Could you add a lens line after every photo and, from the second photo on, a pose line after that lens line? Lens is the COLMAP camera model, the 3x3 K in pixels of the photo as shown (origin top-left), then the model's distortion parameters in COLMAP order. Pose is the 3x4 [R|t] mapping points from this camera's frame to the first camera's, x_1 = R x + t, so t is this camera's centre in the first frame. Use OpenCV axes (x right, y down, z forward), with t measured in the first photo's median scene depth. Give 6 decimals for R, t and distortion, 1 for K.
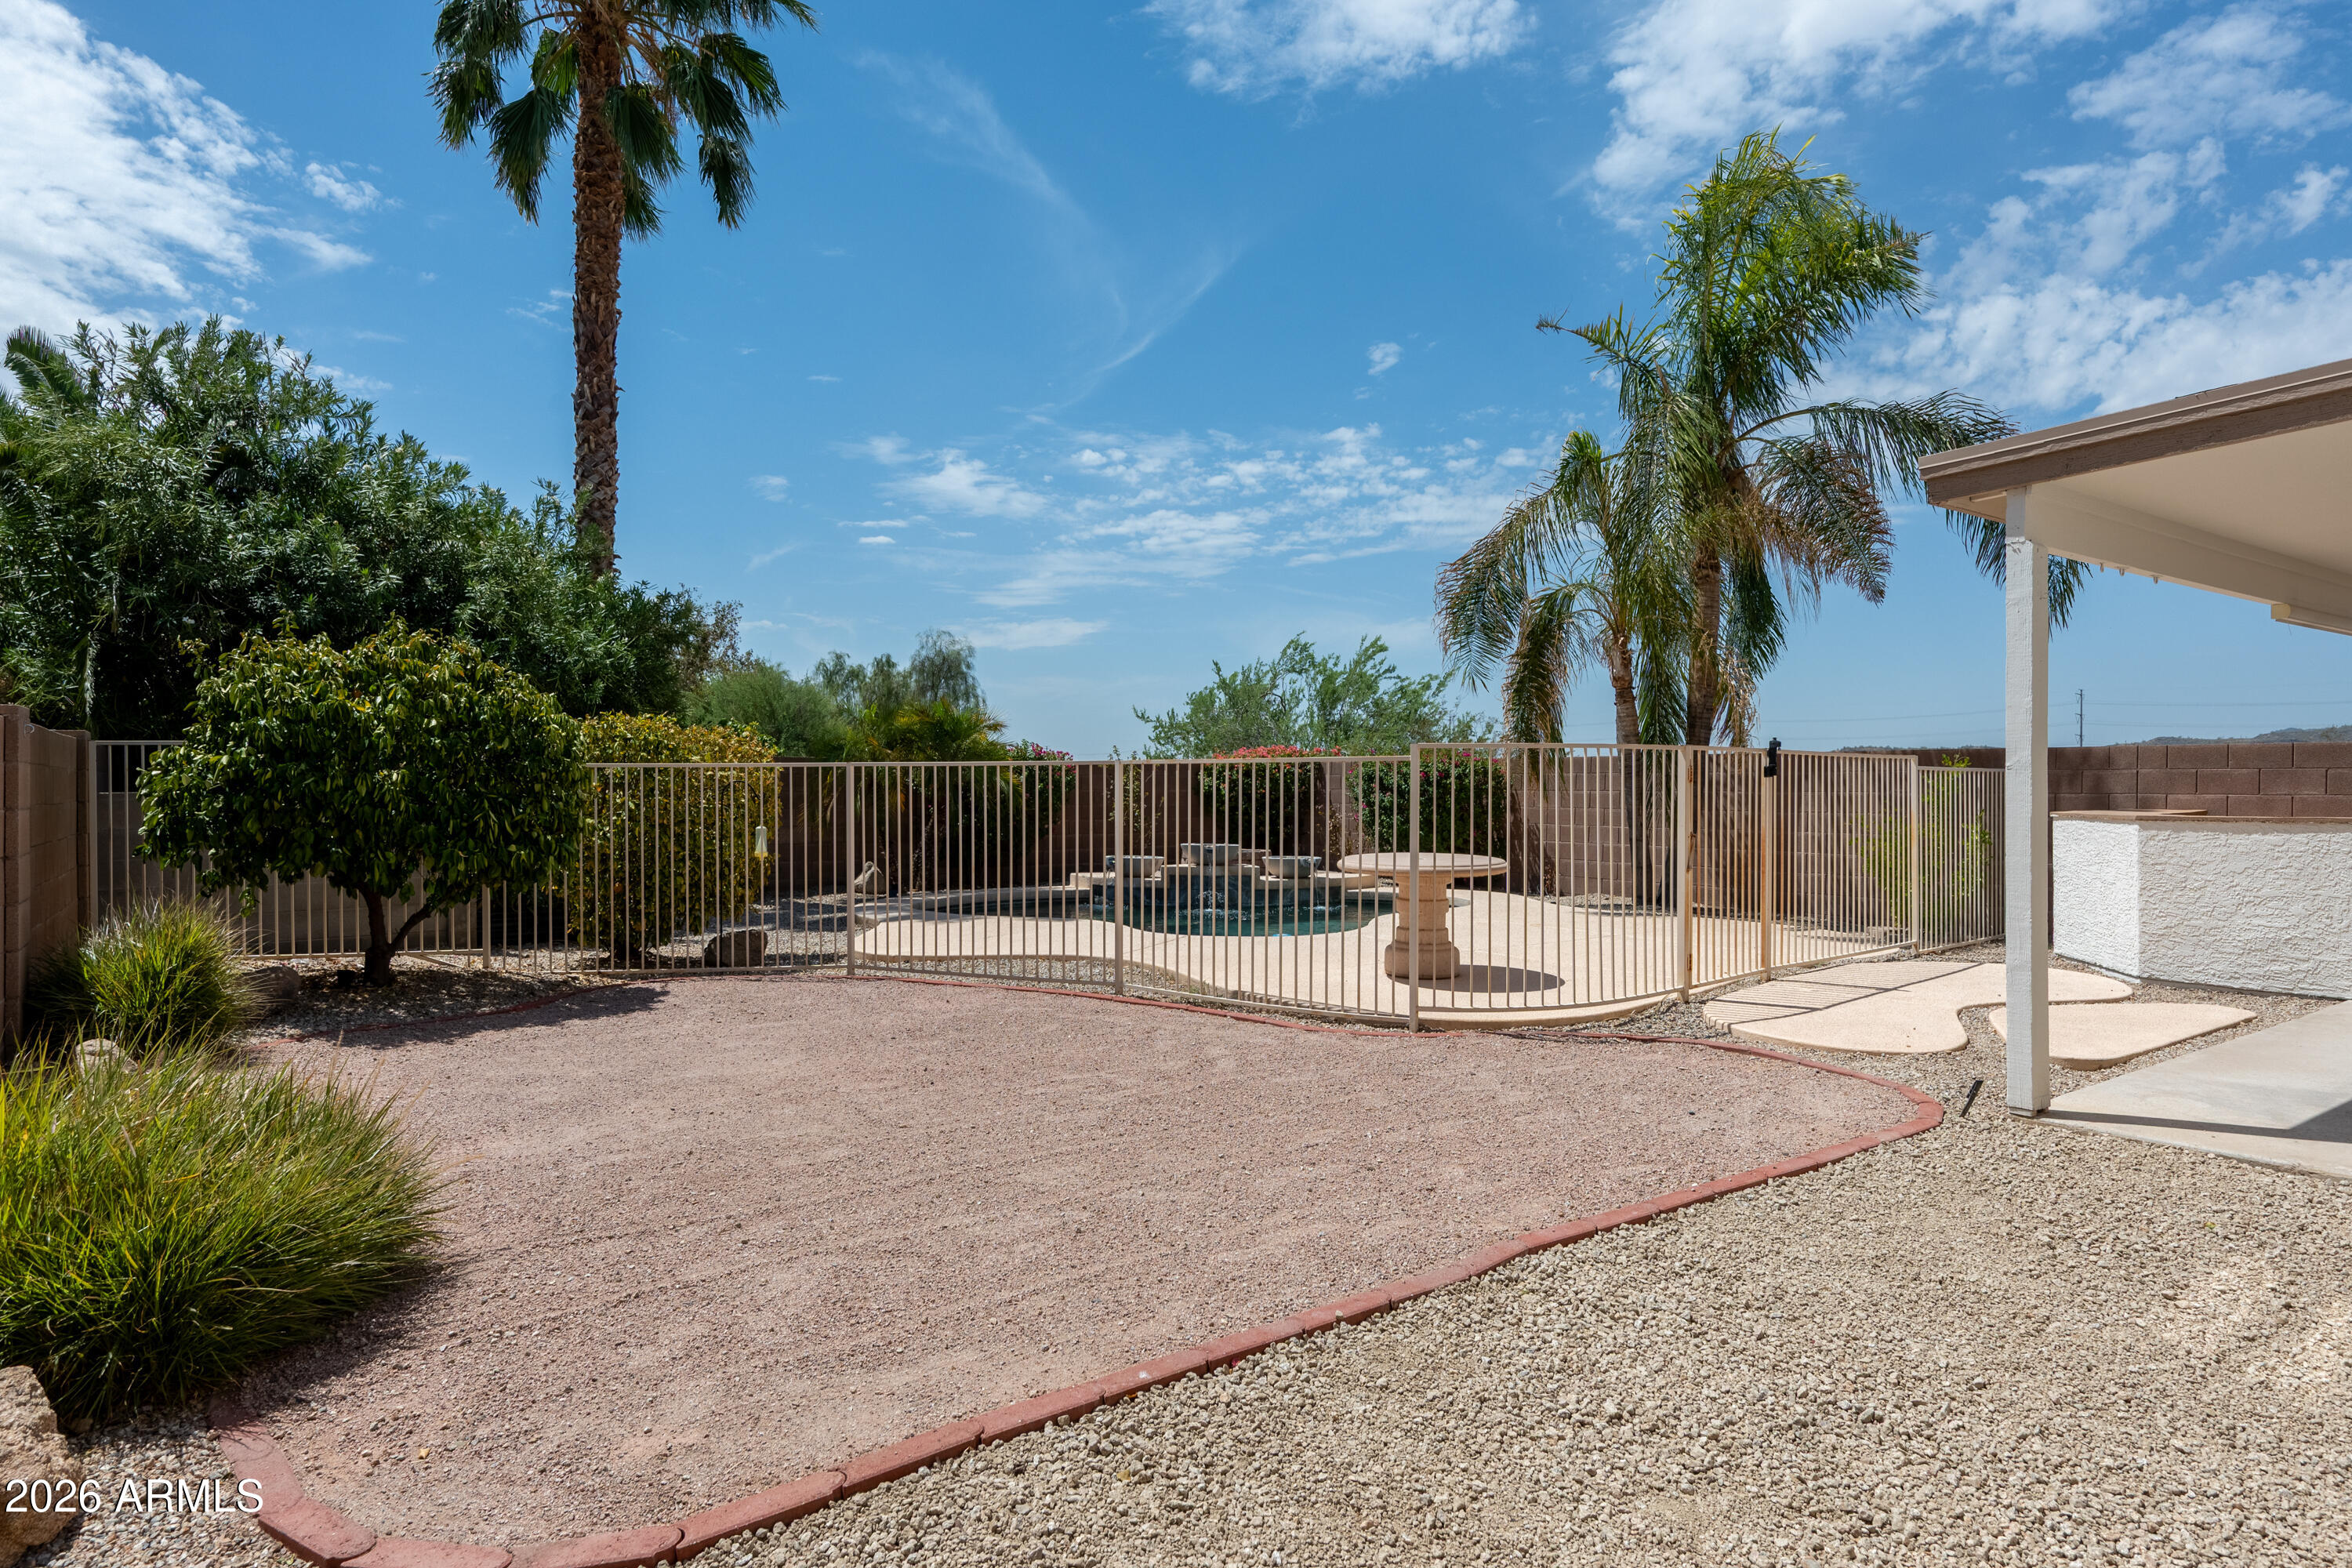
lens RADIAL K [[1328.0, 0, 1174.7], [0, 1328.0, 789.8], [0, 0, 1]] dist [-0.004982, -0.001052]
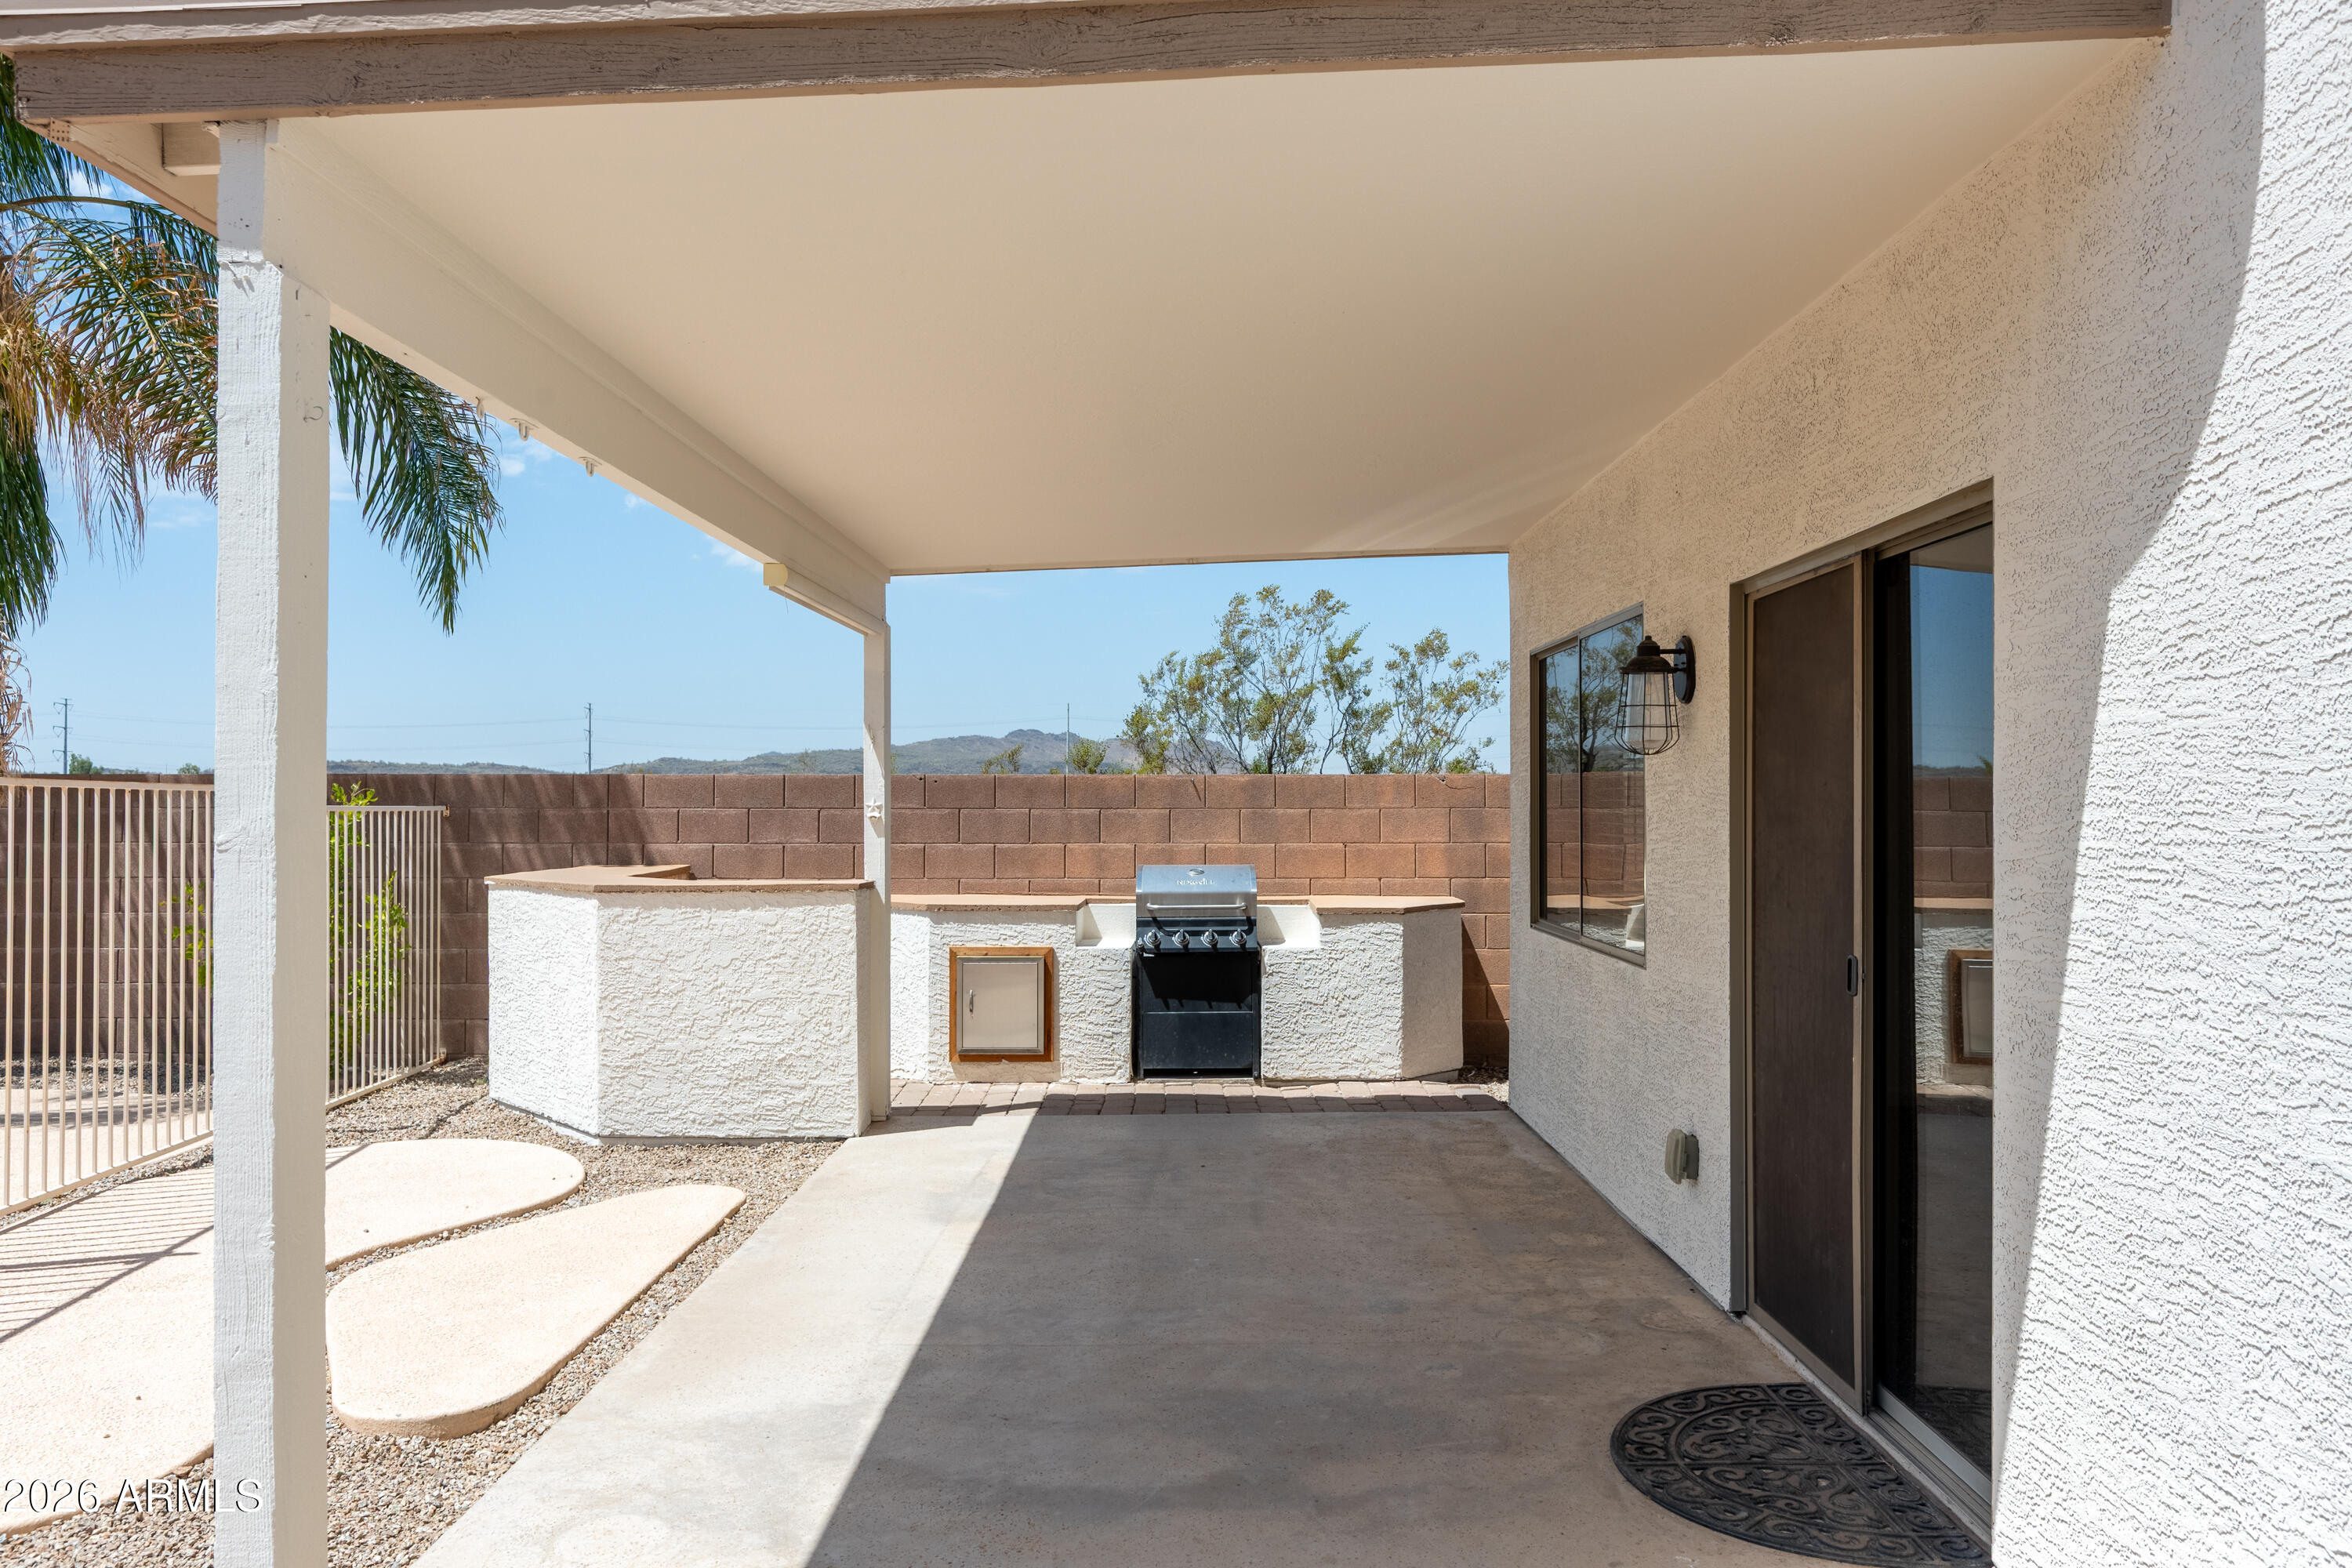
lens RADIAL K [[1623.2, 0, 1173.6], [0, 1623.2, 790.6], [0, 0, 1]] dist [-0.006522, -0.001799]
pose [[0.587144, 0.008185, 0.809441, 0.255091], [0.002580, 0.999925, -0.011982, -0.016489], [-0.809478, 0.009124, 0.587079, 0.311461]]
